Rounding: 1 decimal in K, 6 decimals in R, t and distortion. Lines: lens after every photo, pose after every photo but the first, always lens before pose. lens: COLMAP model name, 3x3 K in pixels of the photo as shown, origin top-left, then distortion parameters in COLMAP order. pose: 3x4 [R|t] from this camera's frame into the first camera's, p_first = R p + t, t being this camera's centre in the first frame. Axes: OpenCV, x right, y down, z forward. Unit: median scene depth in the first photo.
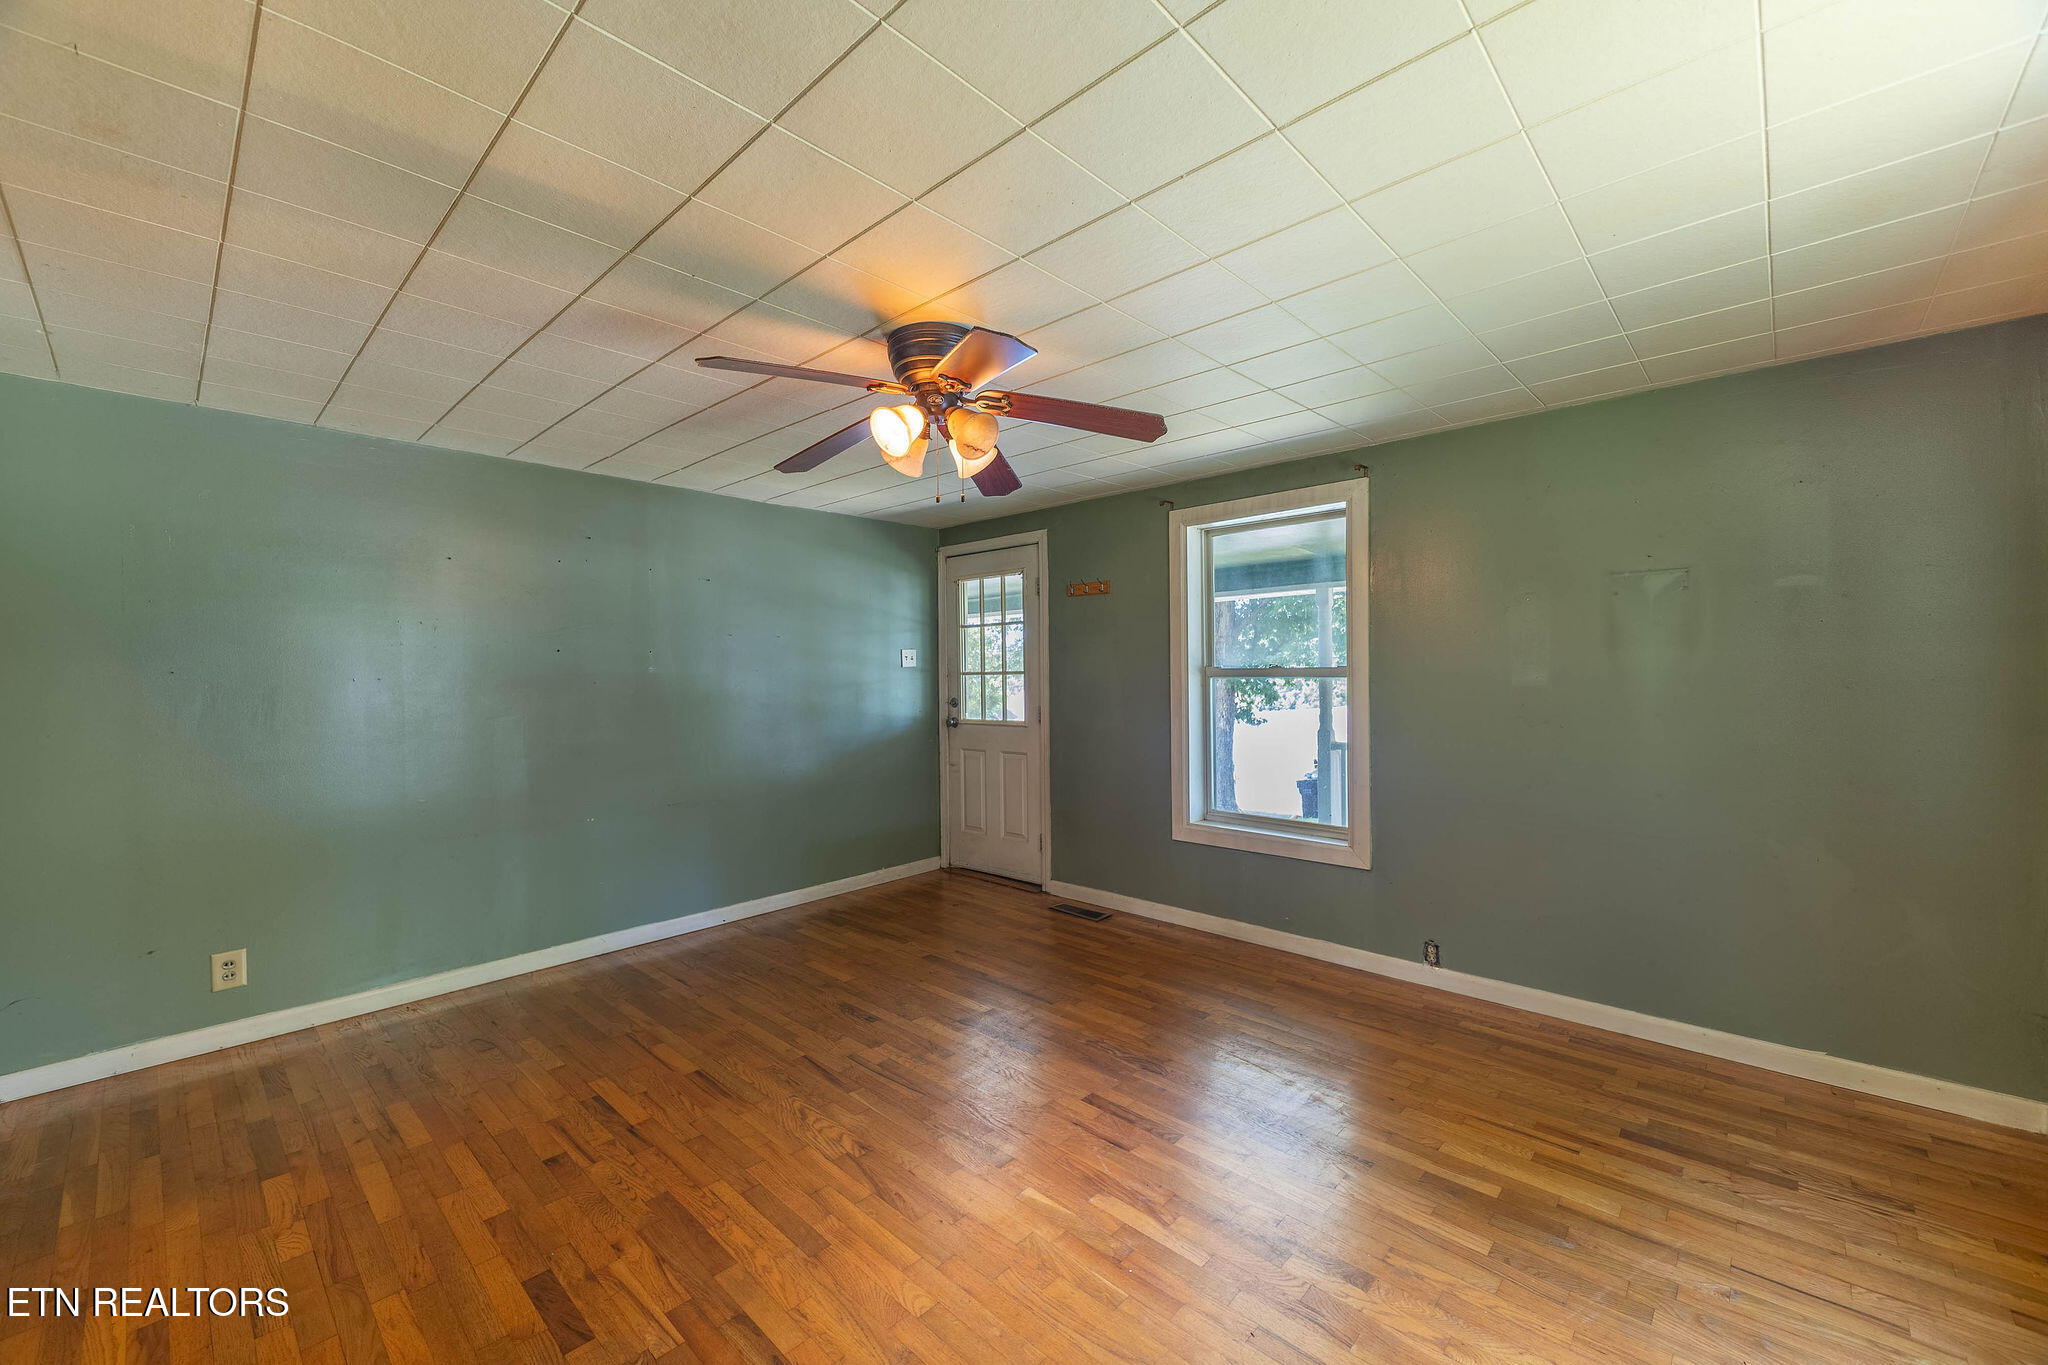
lens RADIAL K [[803.8, 0, 1030.1], [0, 803.8, 674.5], [0, 0, 1]] dist [0.007331, -0.002032]
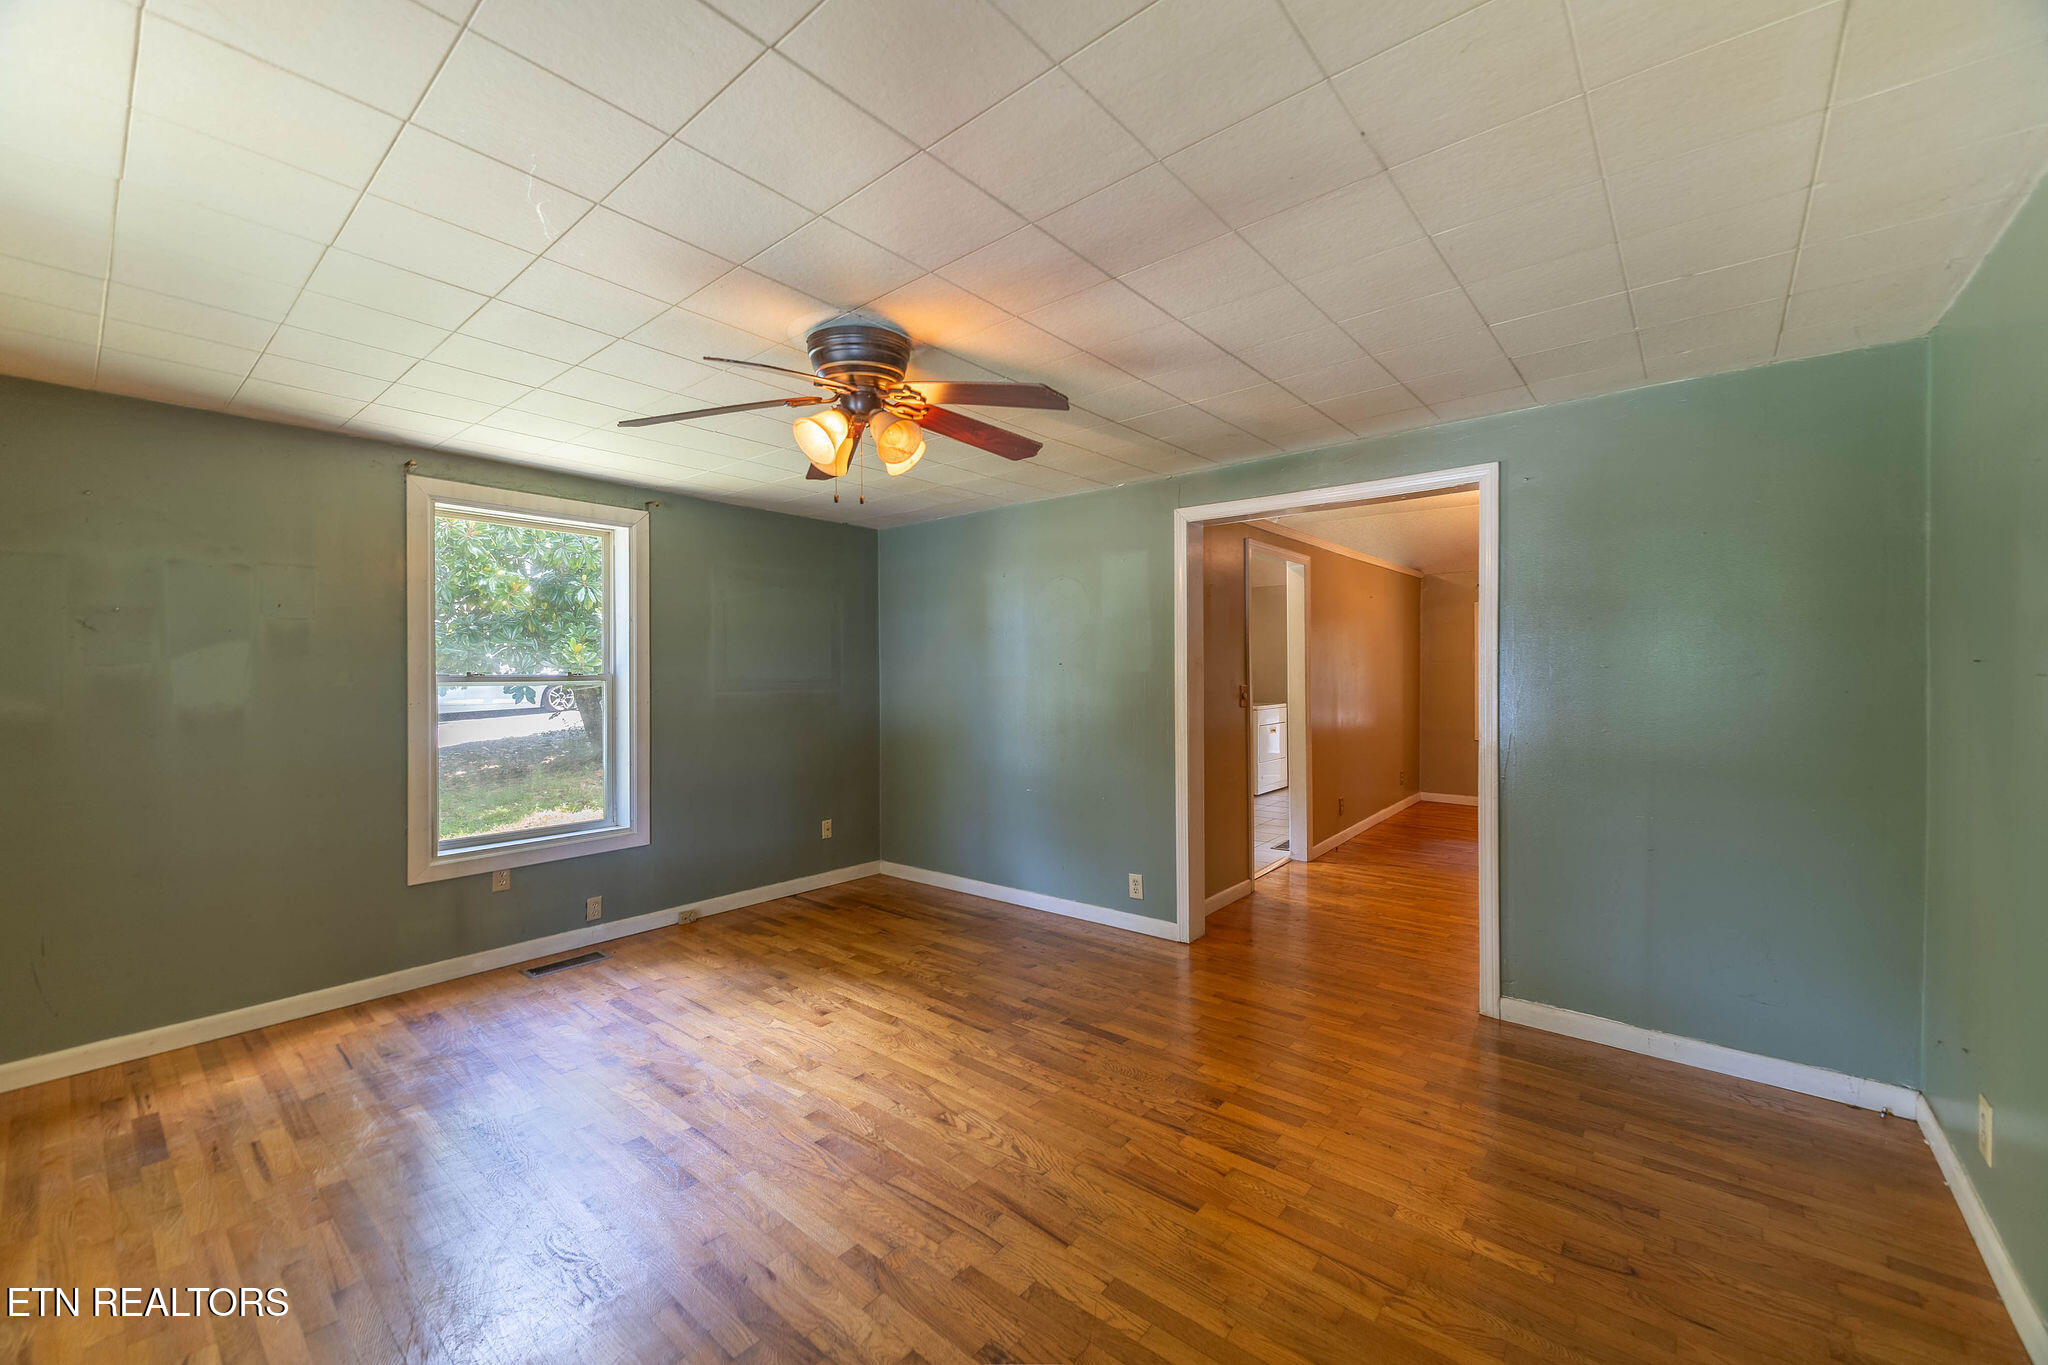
lens RADIAL K [[803.8, 0, 1022.6], [0, 803.8, 675.5], [0, 0, 1]] dist [0.007331, -0.002032]
pose [[-0.998921, 0.012162, -0.044813, -0.162026], [0.011520, 0.999828, 0.014557, -0.008196], [0.044982, 0.014025, -0.998889, 1.231854]]
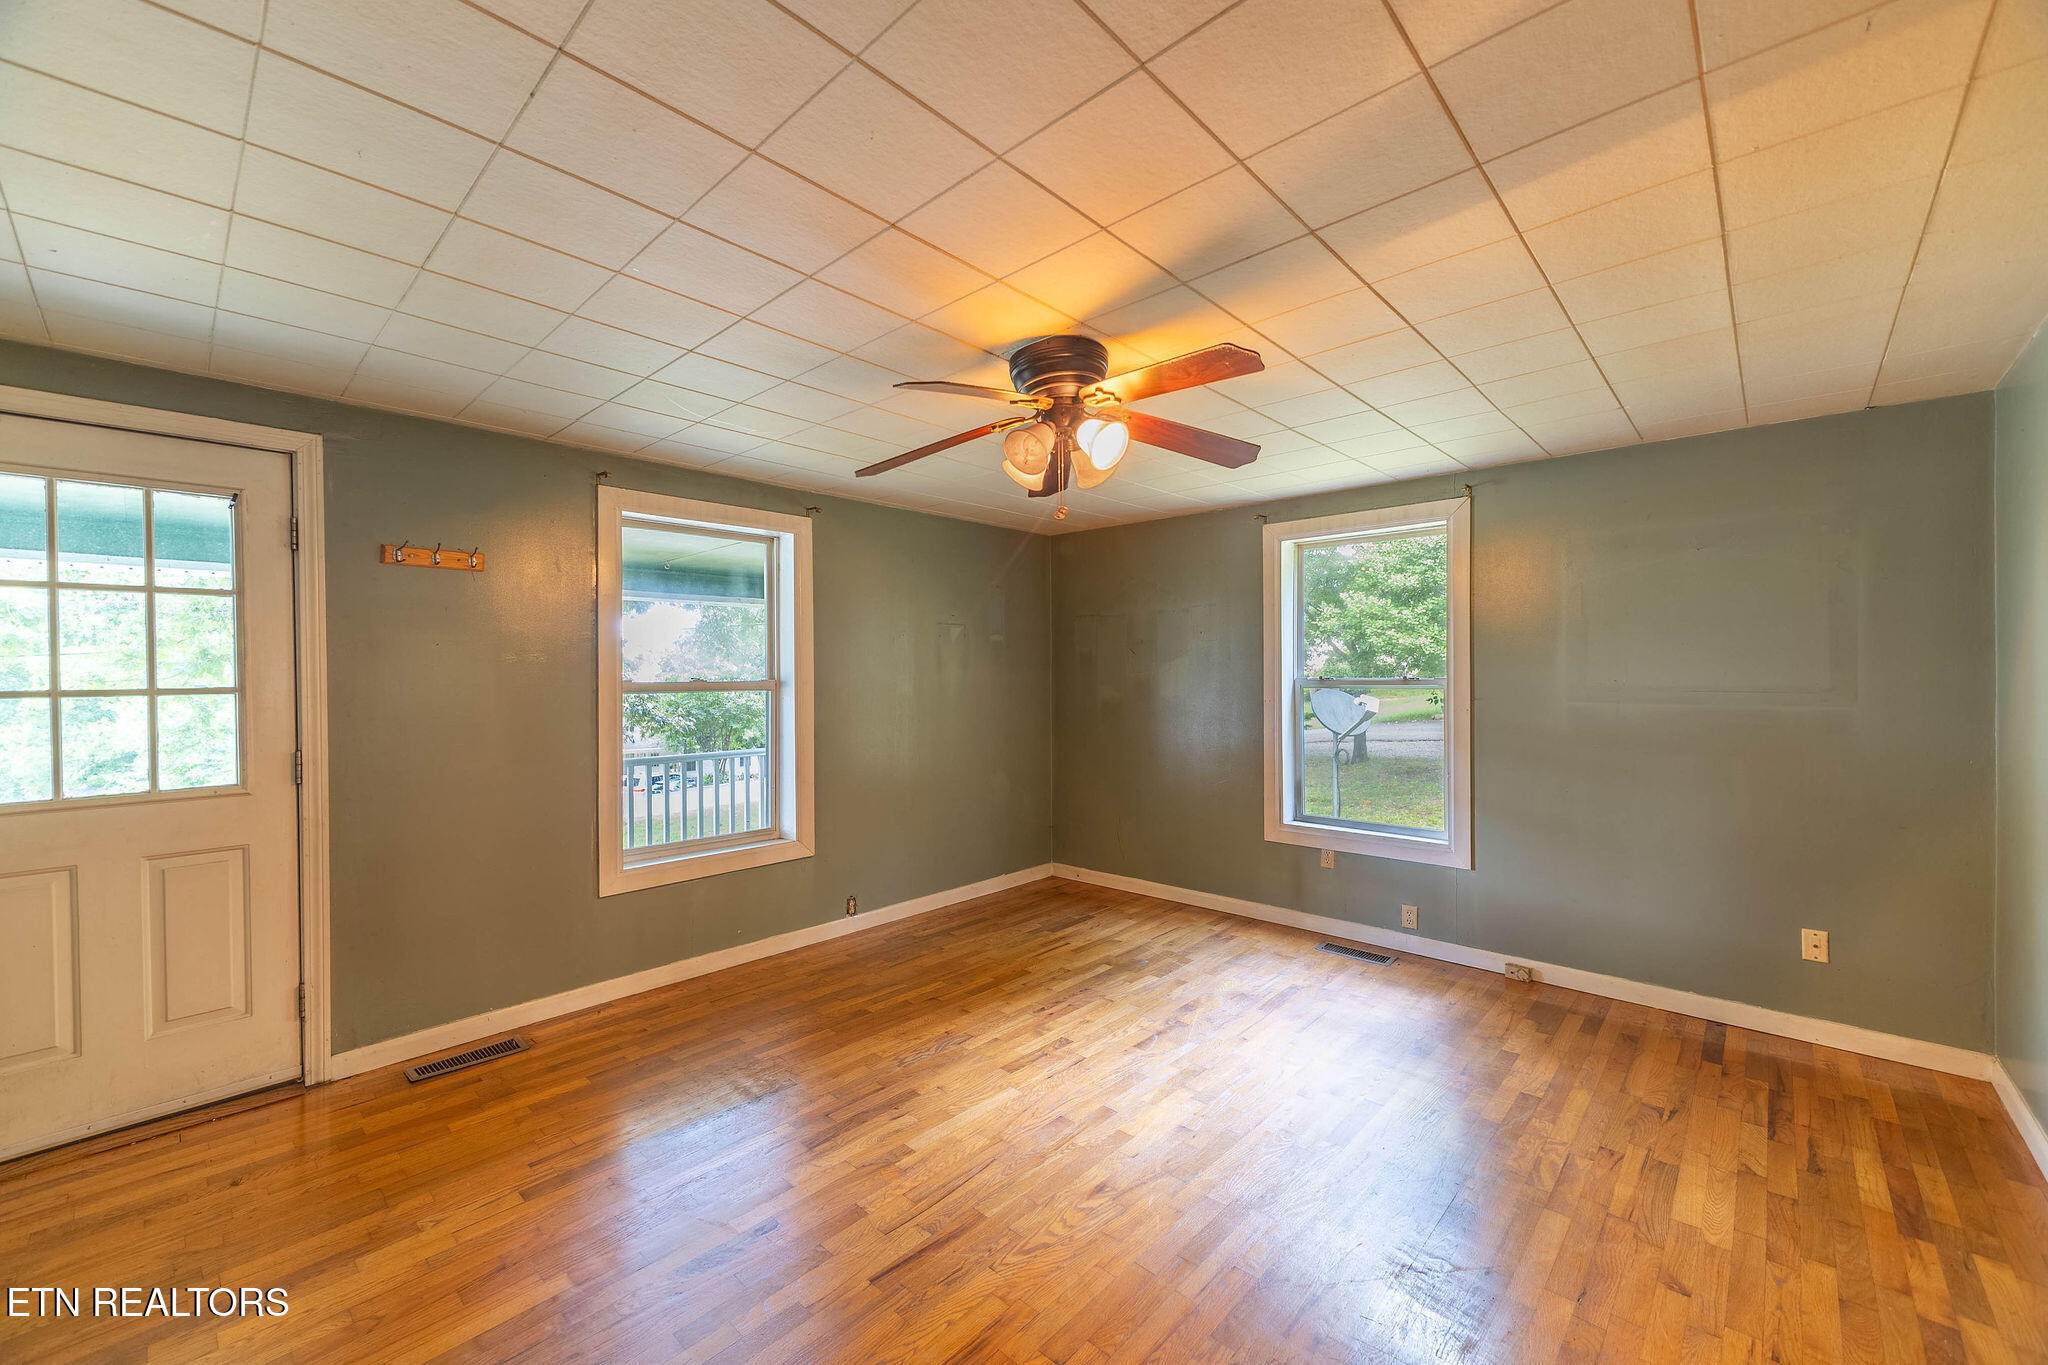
lens RADIAL K [[803.8, 0, 1026.6], [0, 803.8, 652.9], [0, 0, 1]] dist [0.007331, -0.002032]
pose [[0.000724, 0.037377, 0.999301, -0.697115], [0.011121, 0.999239, -0.037383, -0.000578], [-0.999938, 0.011140, 0.000308, 0.644811]]
